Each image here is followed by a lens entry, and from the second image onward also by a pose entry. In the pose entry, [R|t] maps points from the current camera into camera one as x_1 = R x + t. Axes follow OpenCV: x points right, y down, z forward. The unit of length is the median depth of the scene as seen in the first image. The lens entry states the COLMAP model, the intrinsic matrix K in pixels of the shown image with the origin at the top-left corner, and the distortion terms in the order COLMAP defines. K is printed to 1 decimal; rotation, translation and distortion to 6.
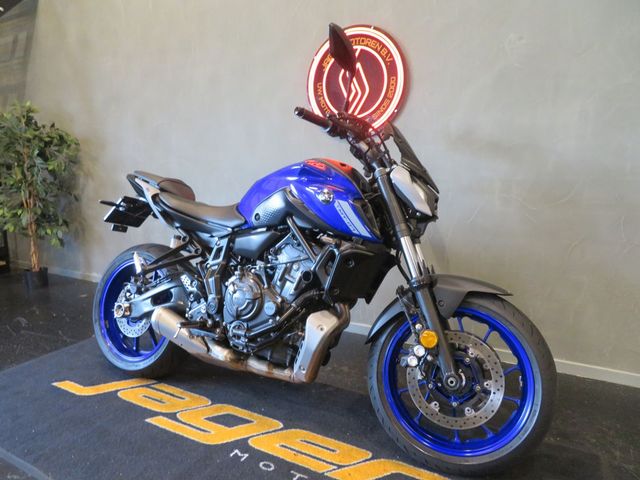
lens RADIAL K [[461.7, 0, 328.3], [0, 461.7, 238.8], [0, 0, 1]] dist [-0.002434, -0.001391]
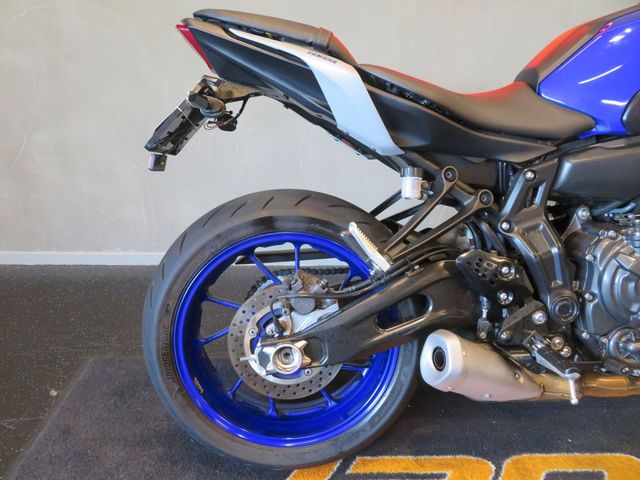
lens RADIAL K [[454.6, 0, 320.0], [0, 454.6, 240.0], [0, 0, 1]] dist [-0.004302, 0.001552]
pose [[0.863127, -0.195967, 0.465413, -0.719296], [0.076768, 0.961840, 0.262623, -0.072405], [-0.499118, -0.190948, 0.845233, 0.779740]]
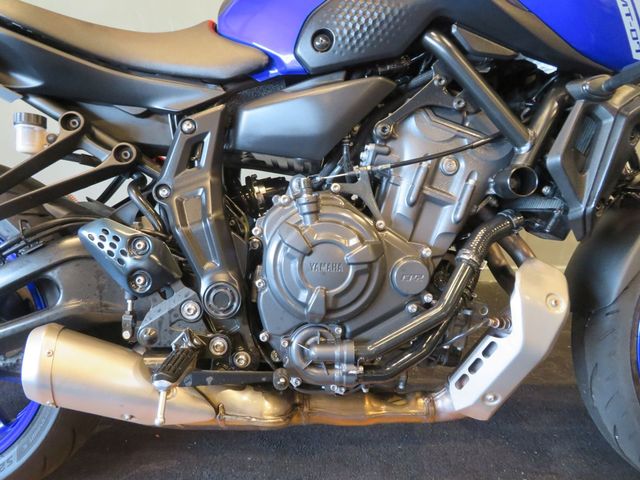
lens RADIAL K [[454.6, 0, 320.0], [0, 454.6, 240.0], [0, 0, 1]] dist [-0.004302, 0.001552]
pose [[0.881405, -0.152926, 0.446921, -0.354770], [0.078369, 0.980373, 0.180904, 0.044445], [-0.465814, -0.124425, 0.876091, 0.692993]]
